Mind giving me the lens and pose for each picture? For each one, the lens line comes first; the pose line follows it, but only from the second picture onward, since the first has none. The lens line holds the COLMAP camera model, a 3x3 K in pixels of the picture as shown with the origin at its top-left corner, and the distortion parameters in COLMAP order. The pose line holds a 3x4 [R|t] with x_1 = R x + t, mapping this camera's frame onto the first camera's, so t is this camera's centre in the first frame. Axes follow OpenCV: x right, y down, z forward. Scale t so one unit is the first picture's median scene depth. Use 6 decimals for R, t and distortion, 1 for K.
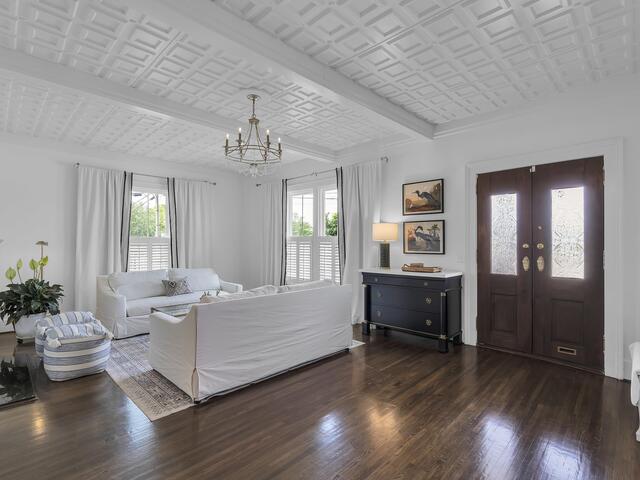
lens RADIAL K [[319.0, 0, 321.5], [0, 319.0, 240.0], [0, 0, 1]] dist [0.003779, 0.000255]
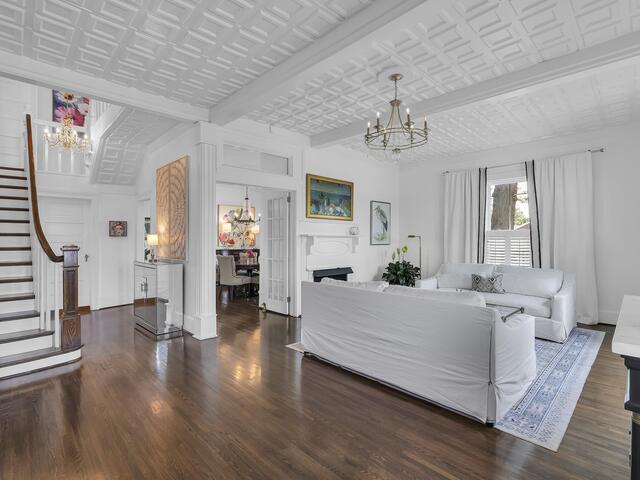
lens RADIAL K [[319.0, 0, 321.5], [0, 319.0, 240.0], [0, 0, 1]] dist [0.003779, 0.000255]
pose [[-0.013195, 0.007355, -0.999886, 0.882842], [0.006736, 0.999951, 0.007267, 0.018628], [0.999890, -0.006639, -0.013244, 0.991350]]
